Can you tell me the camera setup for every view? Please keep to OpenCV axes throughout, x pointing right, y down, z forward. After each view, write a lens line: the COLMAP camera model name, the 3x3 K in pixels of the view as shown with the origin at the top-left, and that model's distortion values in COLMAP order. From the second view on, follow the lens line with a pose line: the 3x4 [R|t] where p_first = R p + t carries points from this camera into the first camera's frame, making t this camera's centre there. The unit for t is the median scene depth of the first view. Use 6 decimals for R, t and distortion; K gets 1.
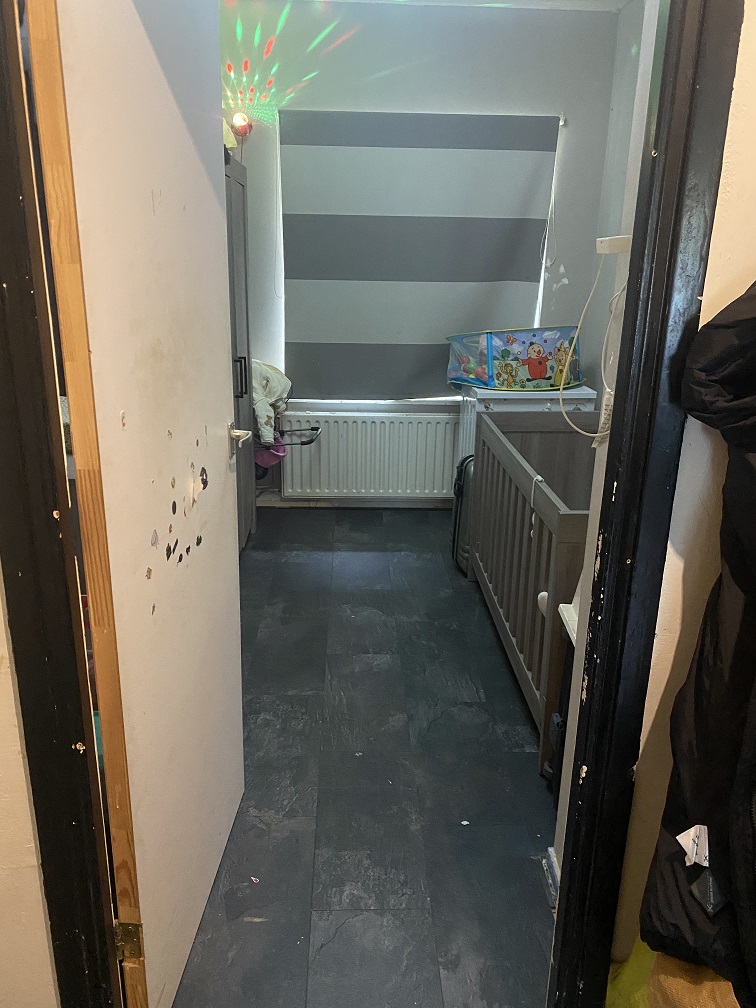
lens RADIAL K [[771.8, 0, 378.0], [0, 771.8, 504.0], [0, 0, 1]] dist [0.000962, -0.002493]
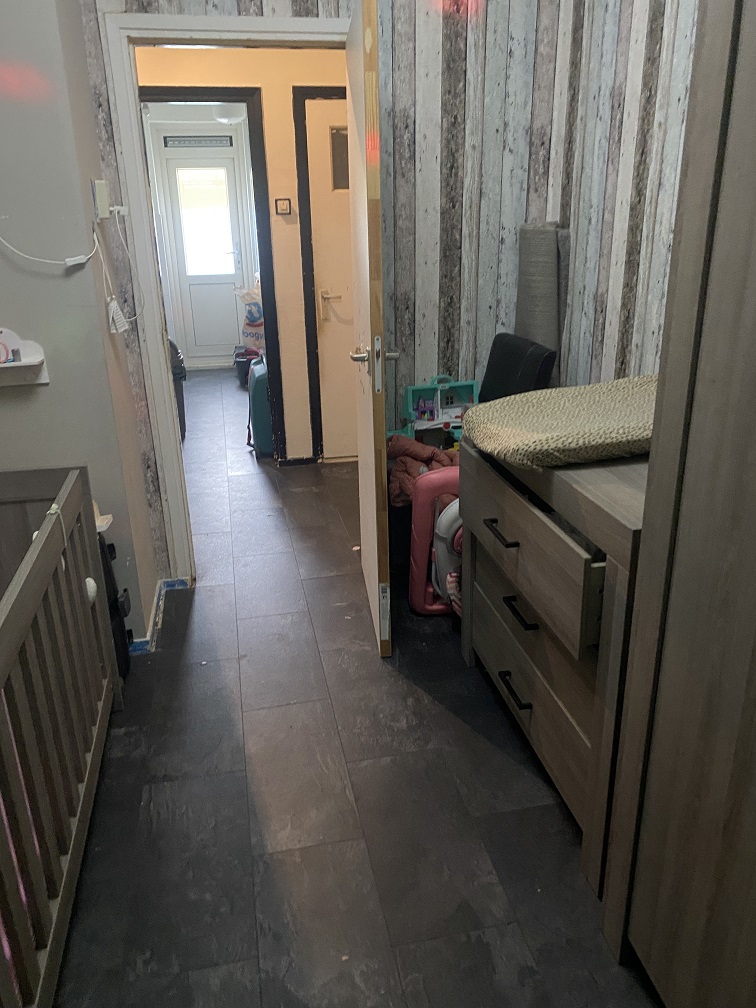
lens RADIAL K [[771.8, 0, 378.0], [0, 771.8, 504.0], [0, 0, 1]] dist [0.000962, -0.002493]
pose [[-0.986334, 0.062219, -0.152558, 0.003979], [-0.045261, 0.788003, 0.614005, -0.426942], [0.158419, 0.612519, -0.774418, 1.325121]]
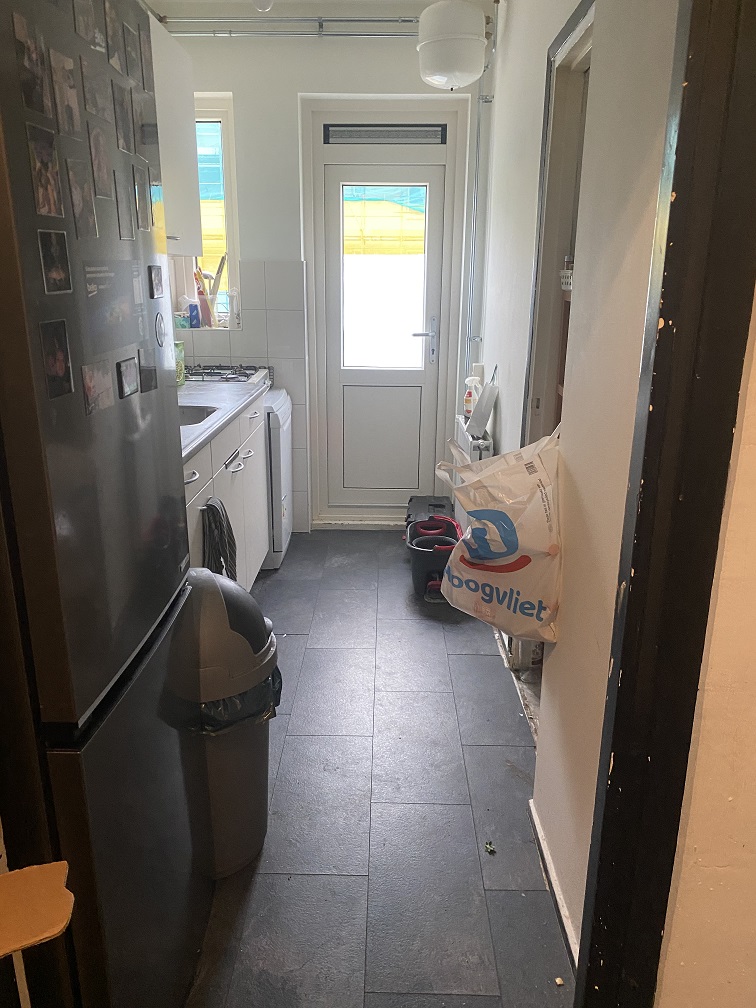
lens RADIAL K [[771.8, 0, 378.0], [0, 771.8, 504.0], [0, 0, 1]] dist [0.000962, -0.002493]
pose [[-0.998307, -0.040975, 0.041275, 0.013858], [-0.010906, 0.828978, 0.559175, -0.341492], [-0.057128, 0.557779, -0.828021, 1.067884]]
